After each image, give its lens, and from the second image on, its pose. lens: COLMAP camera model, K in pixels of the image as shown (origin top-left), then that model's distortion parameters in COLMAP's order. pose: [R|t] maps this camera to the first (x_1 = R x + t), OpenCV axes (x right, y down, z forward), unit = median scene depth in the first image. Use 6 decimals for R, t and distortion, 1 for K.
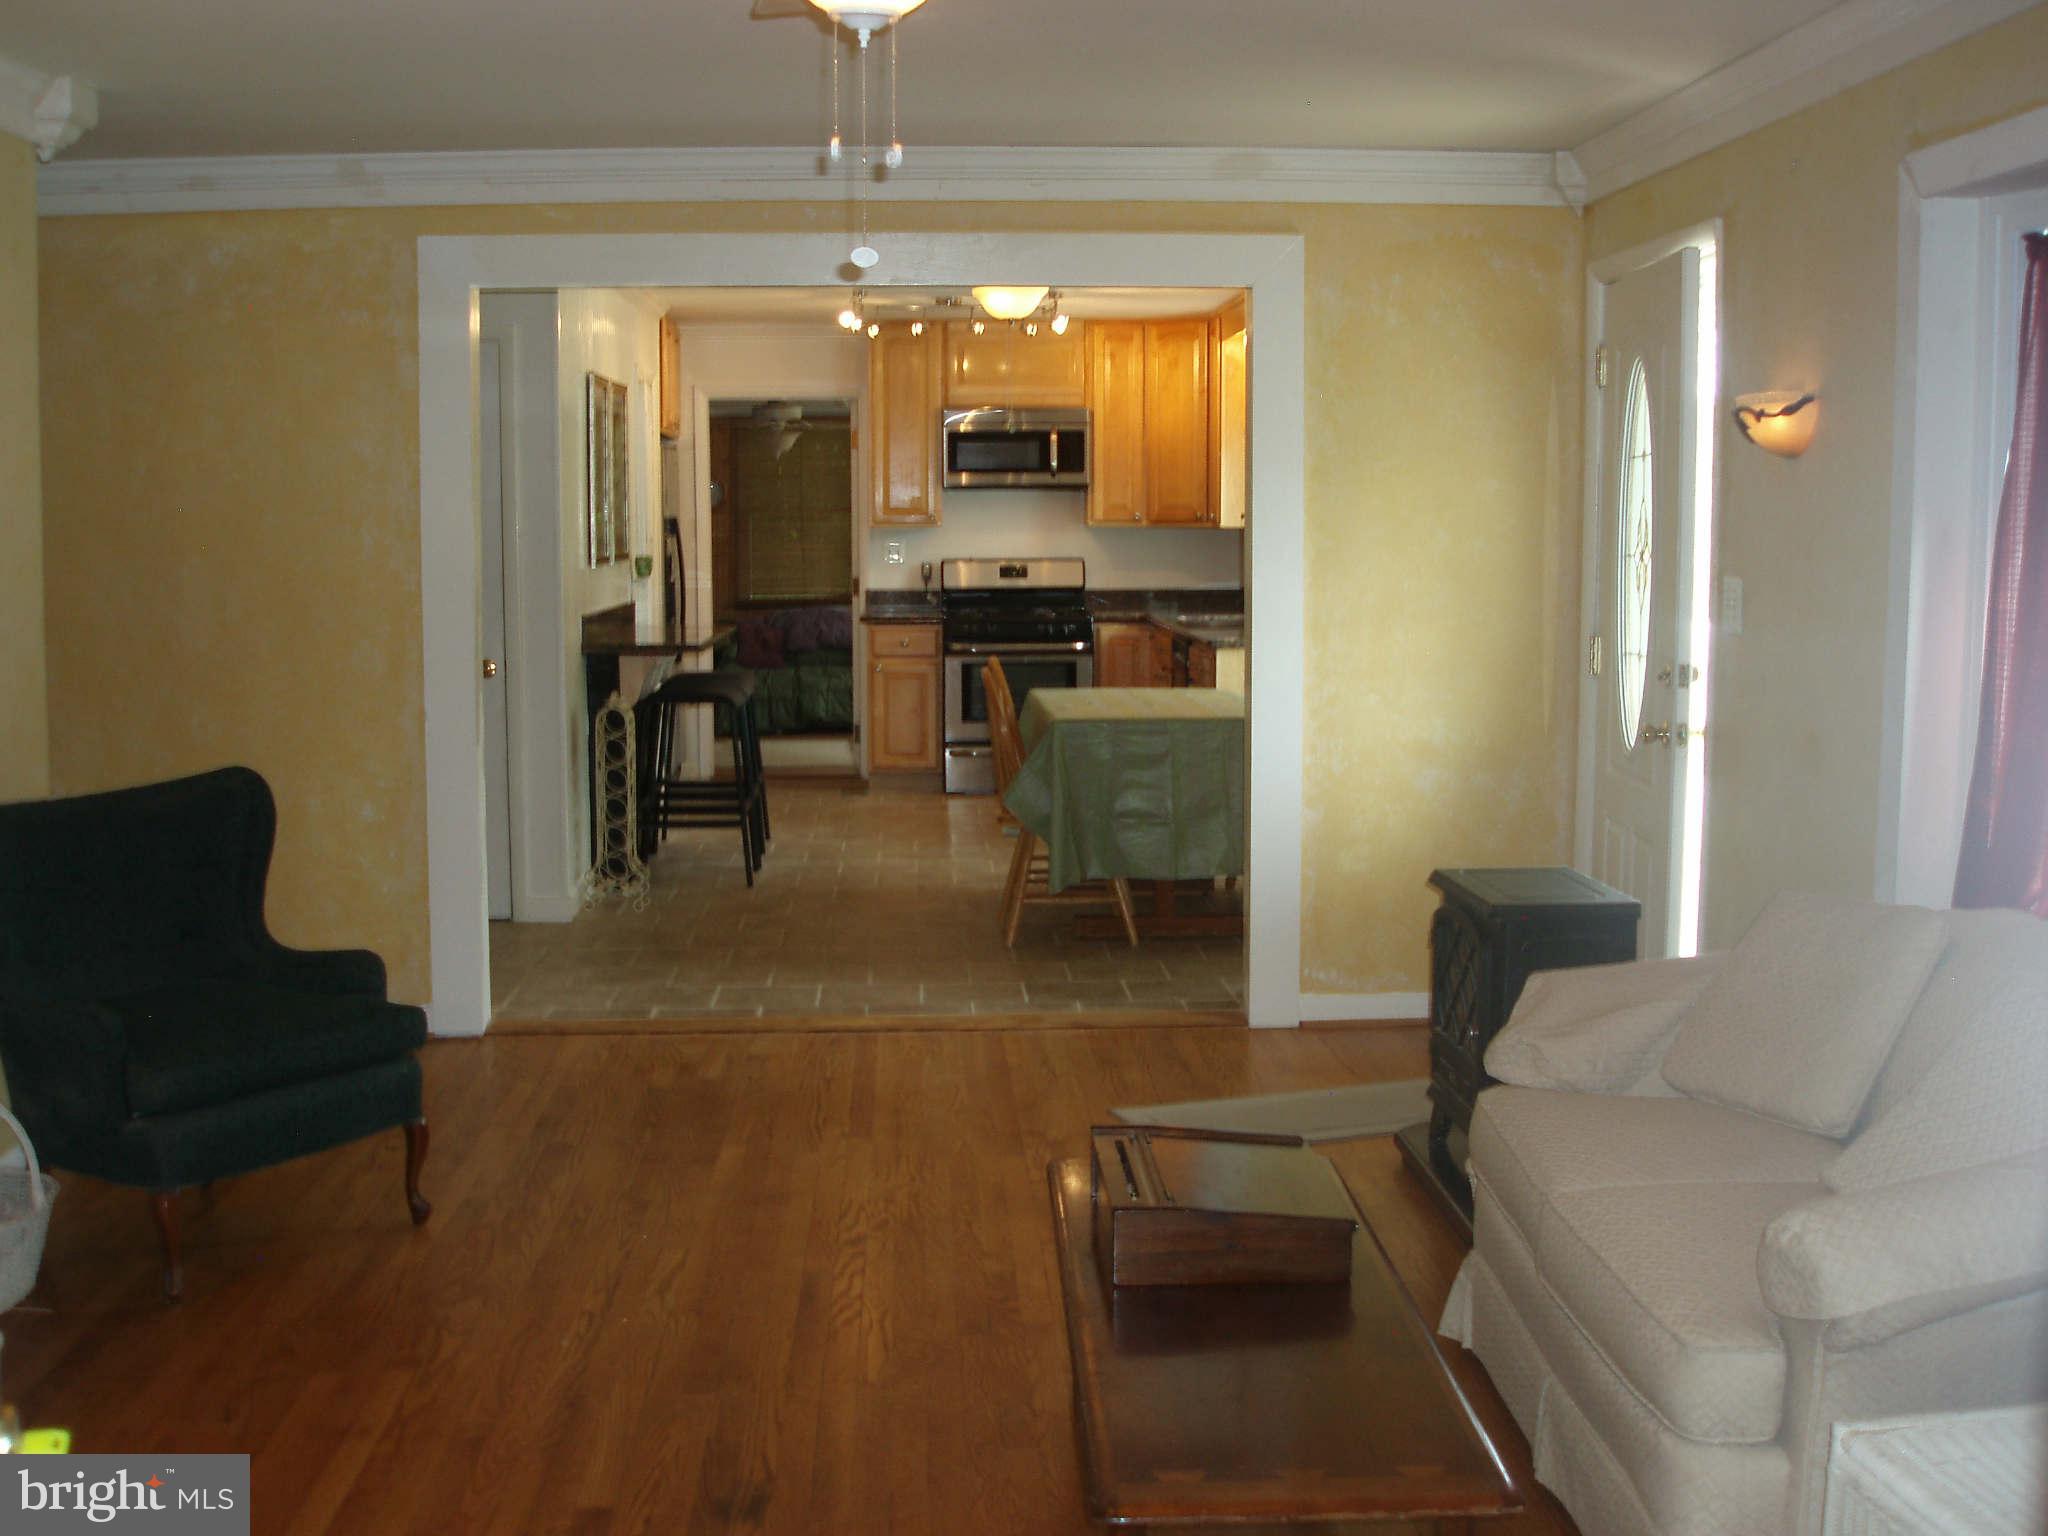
lens RADIAL K [[2328.9, 0, 1018.4], [0, 2328.9, 760.2], [0, 0, 1]] dist [-0.146289, 0.000000]
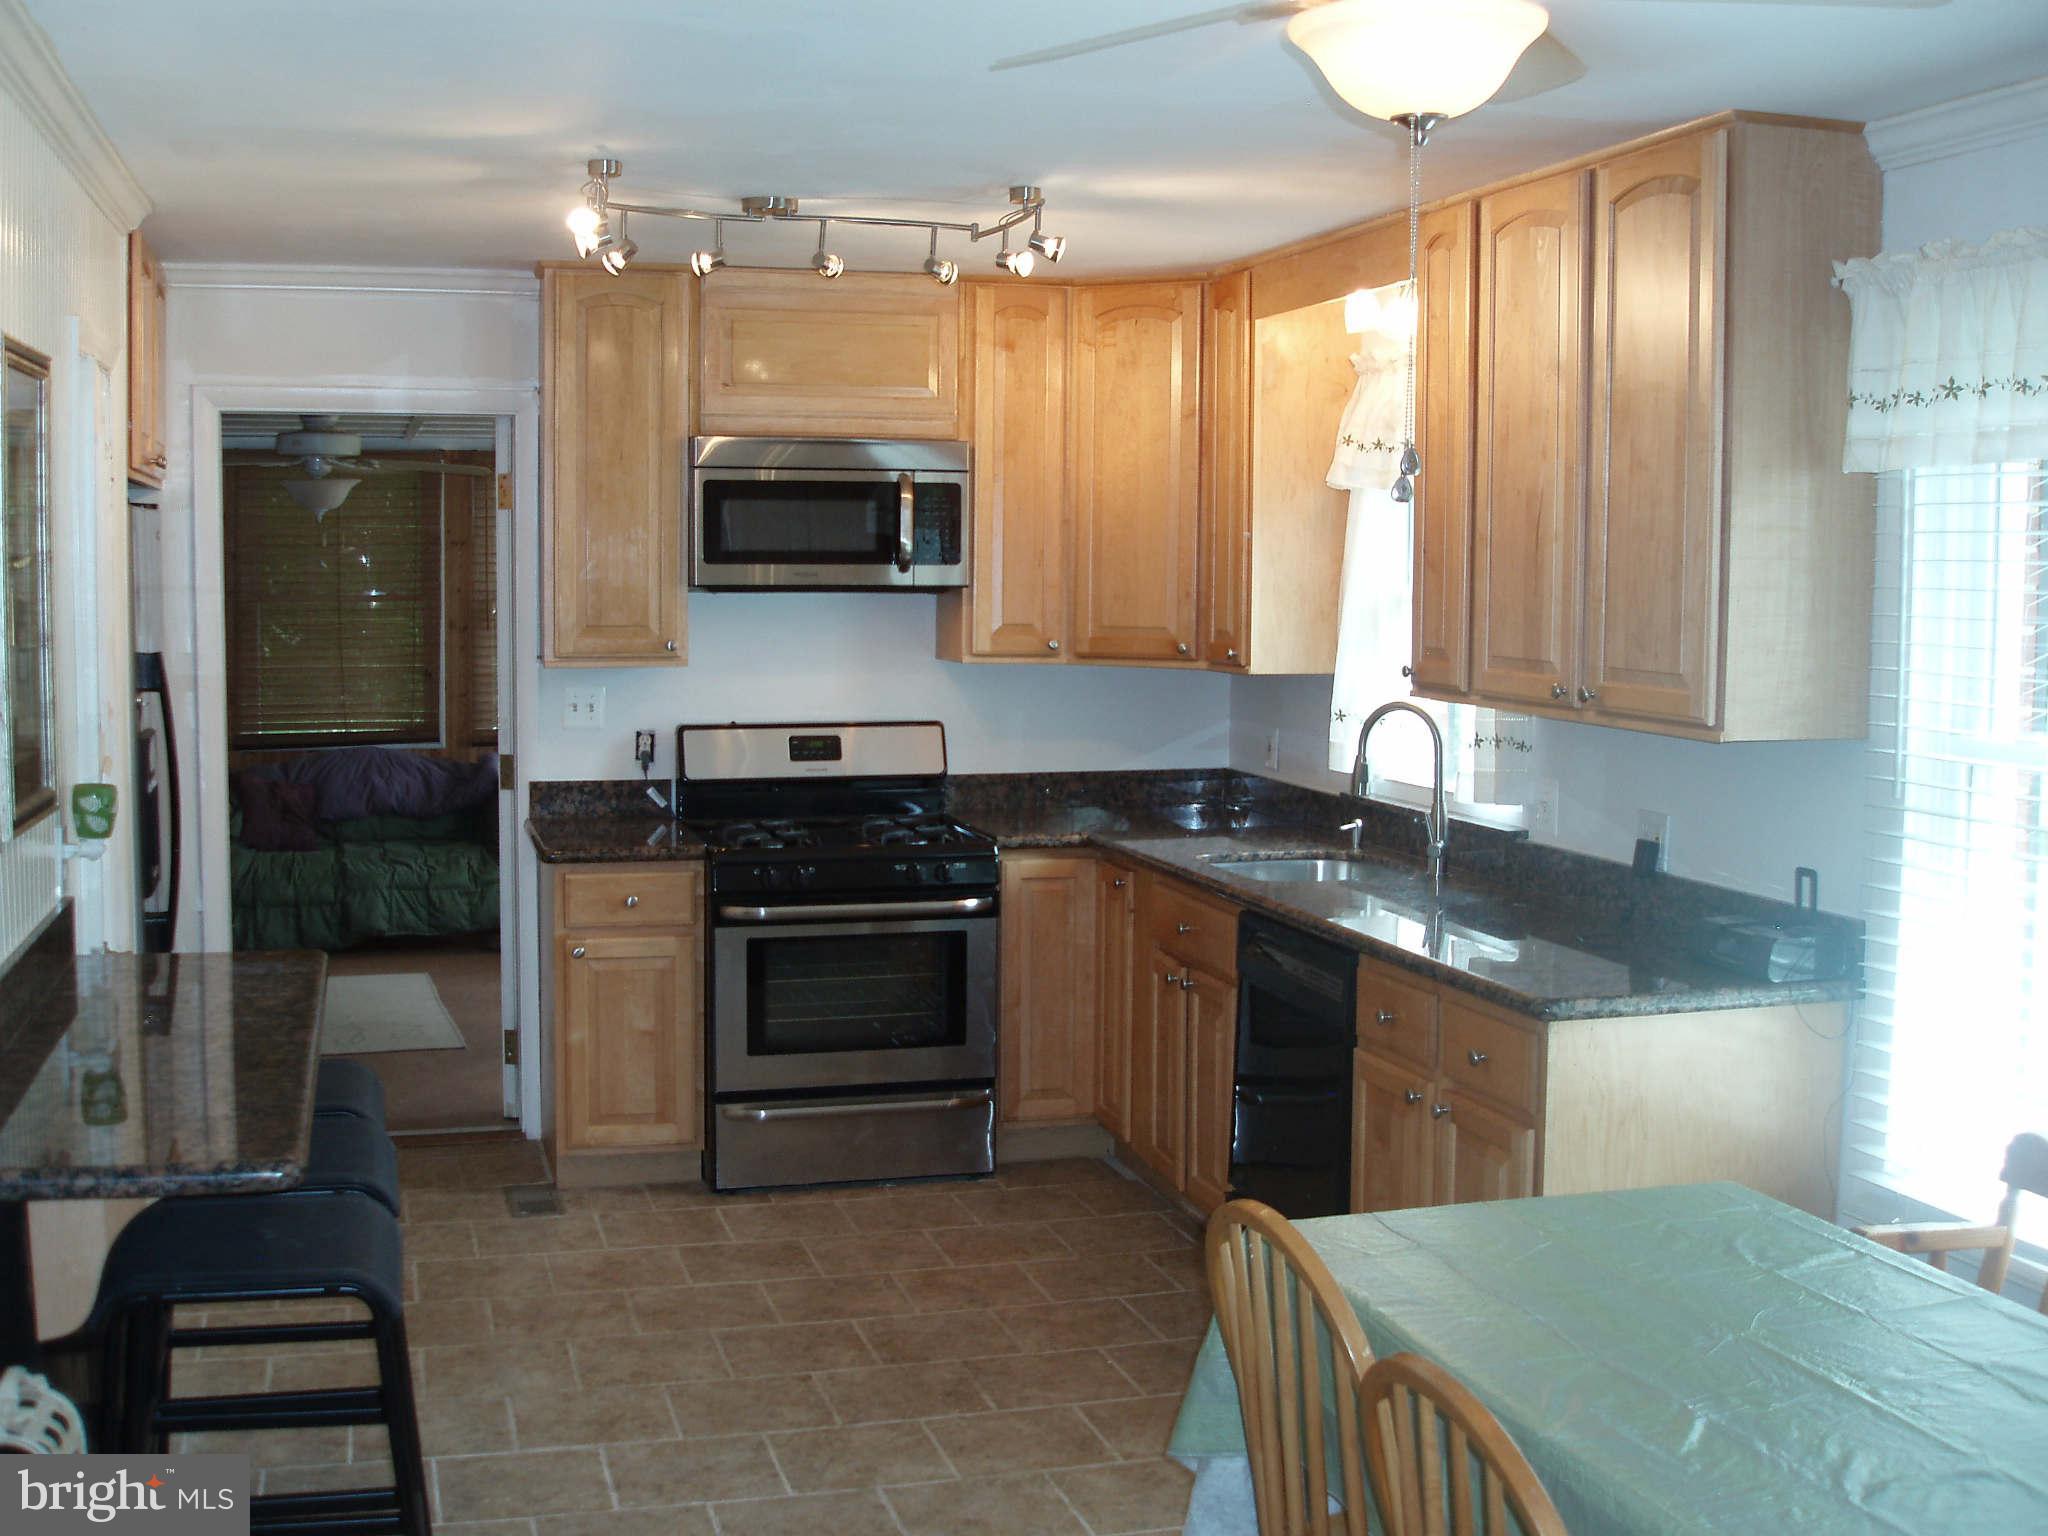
lens RADIAL K [[2328.9, 0, 1038.3], [0, 2328.9, 778.8], [0, 0, 1]] dist [-0.146289, 0.000000]
pose [[0.971891, -0.009566, 0.235237, -0.078924], [0.012591, 0.999856, -0.011360, -0.068343], [-0.235094, 0.014003, 0.971872, 0.480909]]
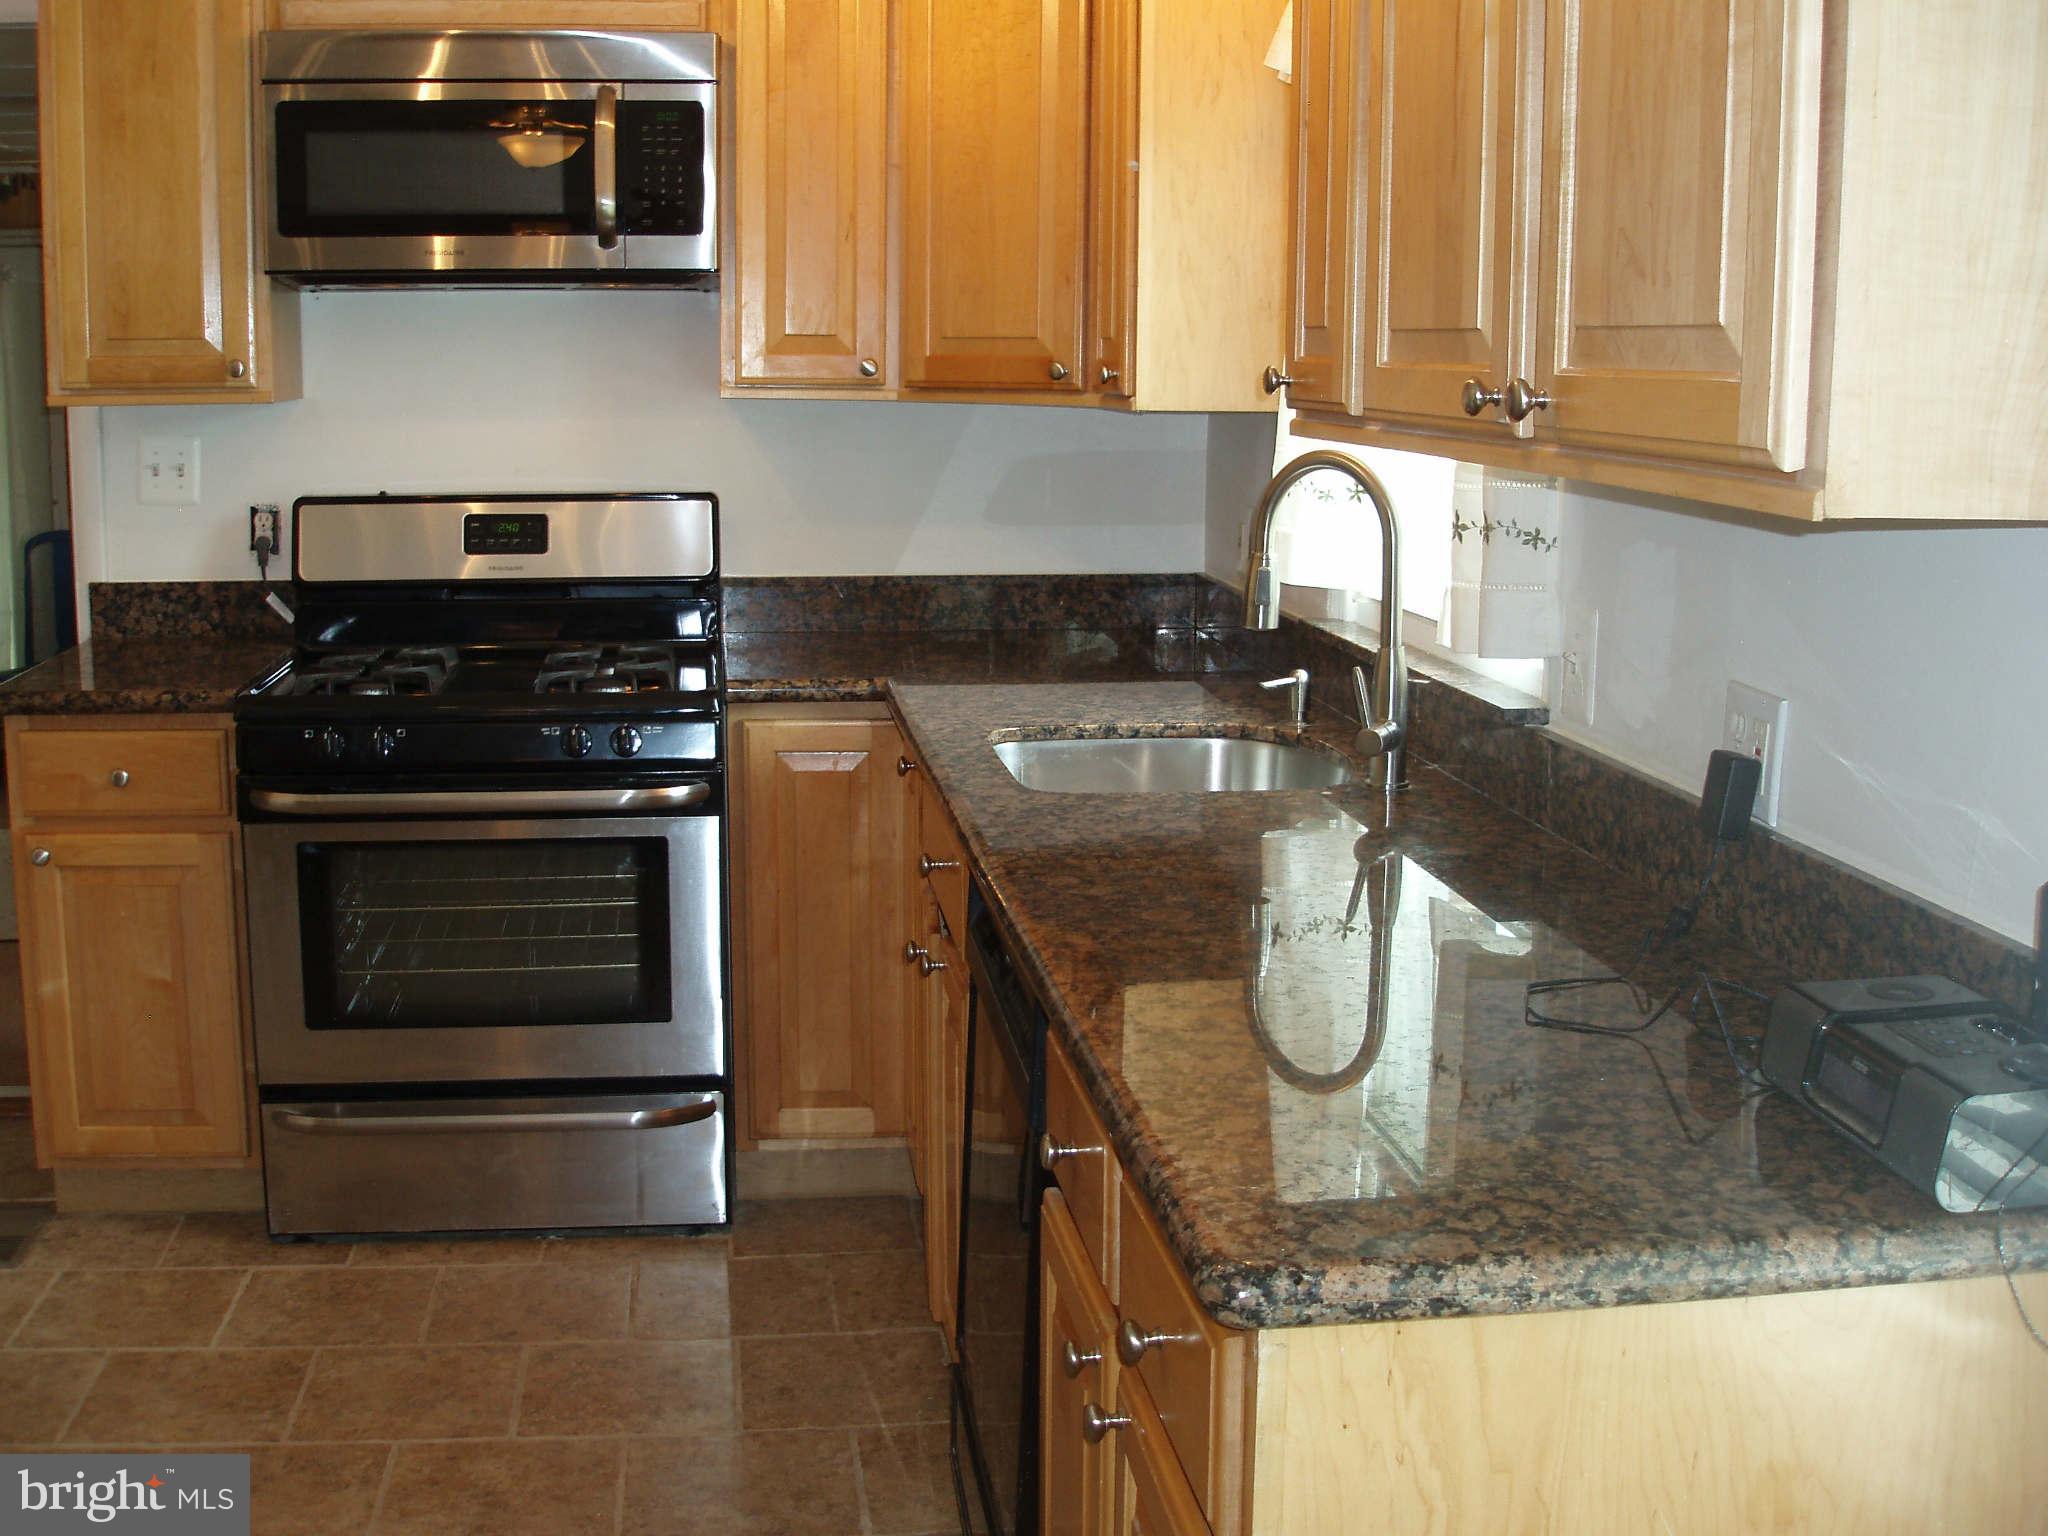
lens RADIAL K [[2328.9, 0, 1006.4], [0, 2328.9, 772.0], [0, 0, 1]] dist [-0.146289, 0.000000]
pose [[0.997055, -0.000330, 0.076688, 0.045515], [-0.005065, 0.997524, 0.070146, -0.071430], [-0.076521, -0.070328, 0.994585, 0.669570]]
